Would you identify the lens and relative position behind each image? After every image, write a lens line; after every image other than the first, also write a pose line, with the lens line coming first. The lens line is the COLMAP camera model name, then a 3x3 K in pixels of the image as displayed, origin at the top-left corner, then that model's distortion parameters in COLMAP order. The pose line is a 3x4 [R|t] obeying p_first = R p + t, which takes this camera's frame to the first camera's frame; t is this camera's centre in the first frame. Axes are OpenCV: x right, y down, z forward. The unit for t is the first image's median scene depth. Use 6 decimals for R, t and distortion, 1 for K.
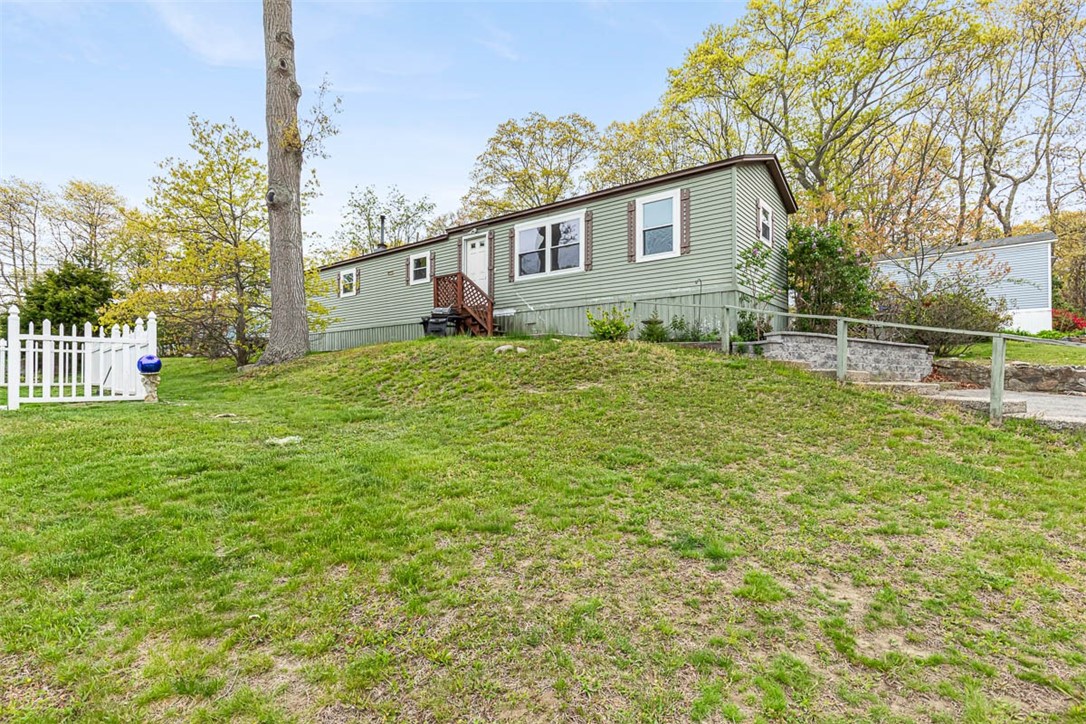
lens RADIAL K [[547.3, 0, 544.5], [0, 547.3, 374.2], [0, 0, 1]] dist [0.001707, 0.000666]
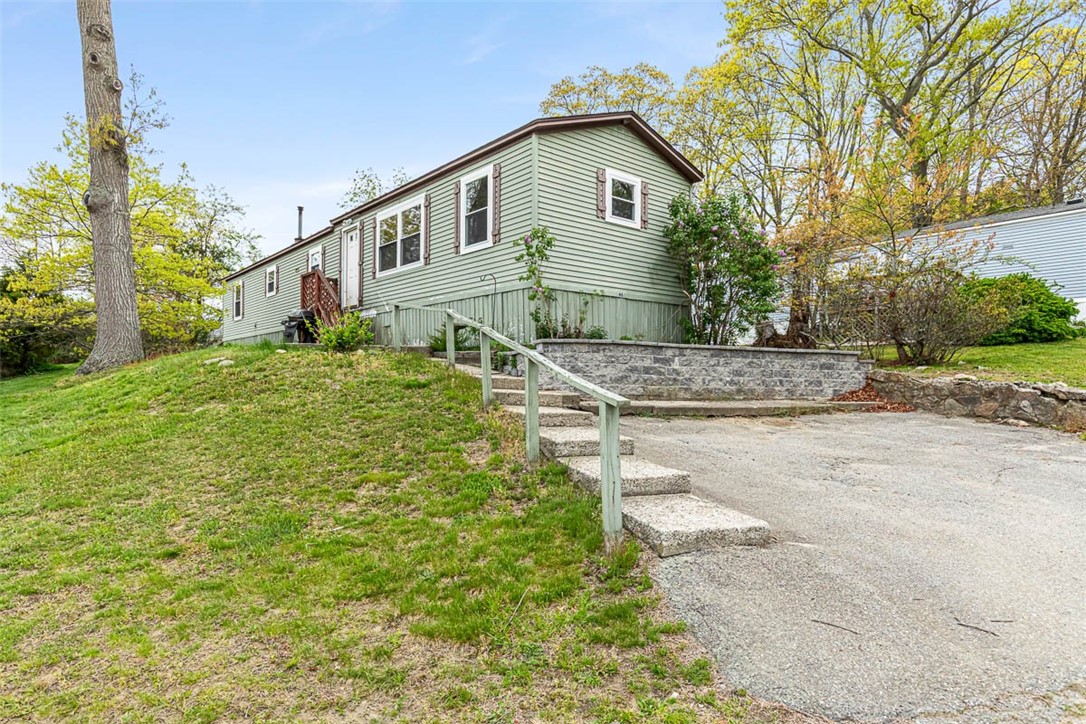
lens RADIAL K [[637.0, 0, 541.6], [0, 637.0, 379.4], [0, 0, 1]] dist [0.013817, -0.000177]
pose [[0.976673, 0.006907, -0.214620, 0.487853], [-0.004835, 0.999937, 0.010178, -0.021745], [0.214677, -0.008903, 0.976645, 0.065149]]
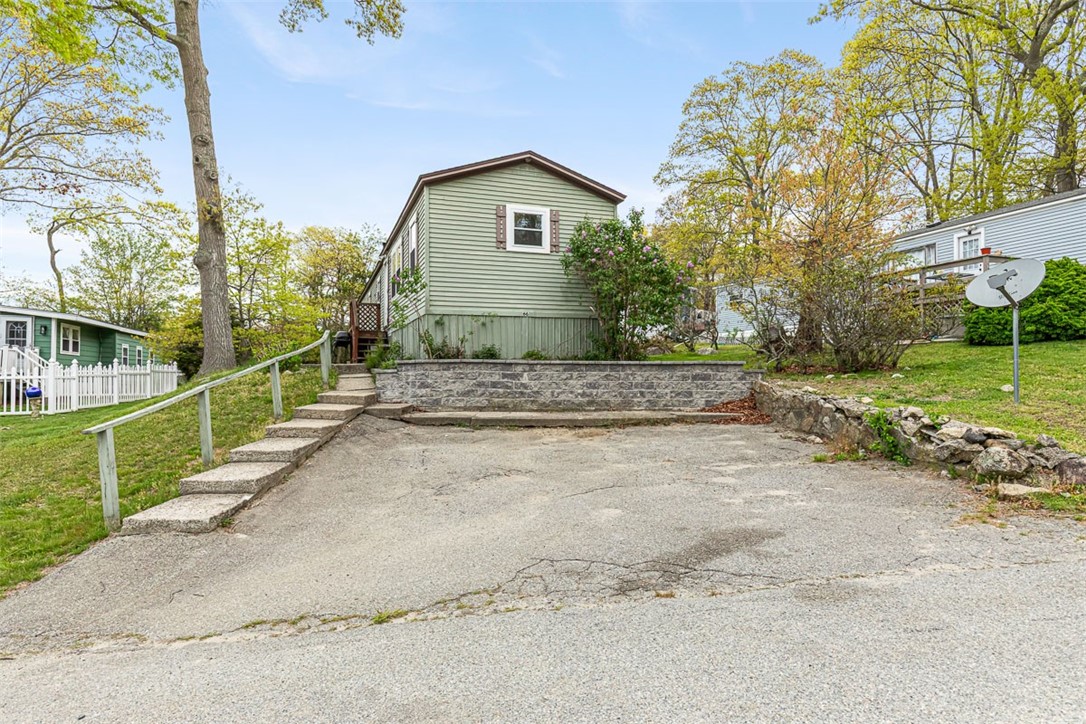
lens RADIAL K [[617.2, 0, 543.0], [0, 617.2, 362.0], [0, 0, 1]] dist [0.008768, 0.000419]
pose [[0.846827, -0.012838, -0.531713, 0.955916], [0.010597, 0.999917, -0.007266, -0.050095], [0.531762, 0.000518, 0.846894, 0.158555]]
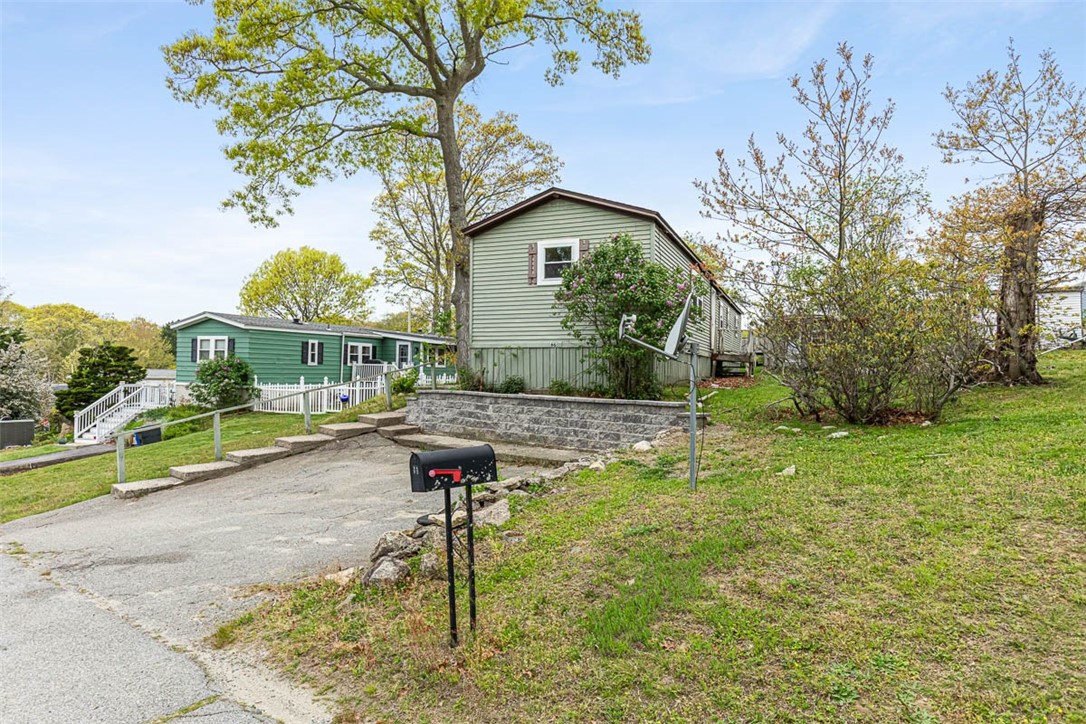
lens RADIAL K [[643.2, 0, 543.0], [0, 643.2, 362.0], [0, 0, 1]] dist [0.003096, 0.000345]
pose [[0.265946, -0.009037, -0.963946, 1.434823], [0.003341, 0.999959, -0.008453, -0.097966], [0.963982, -0.000973, 0.265965, 0.687195]]
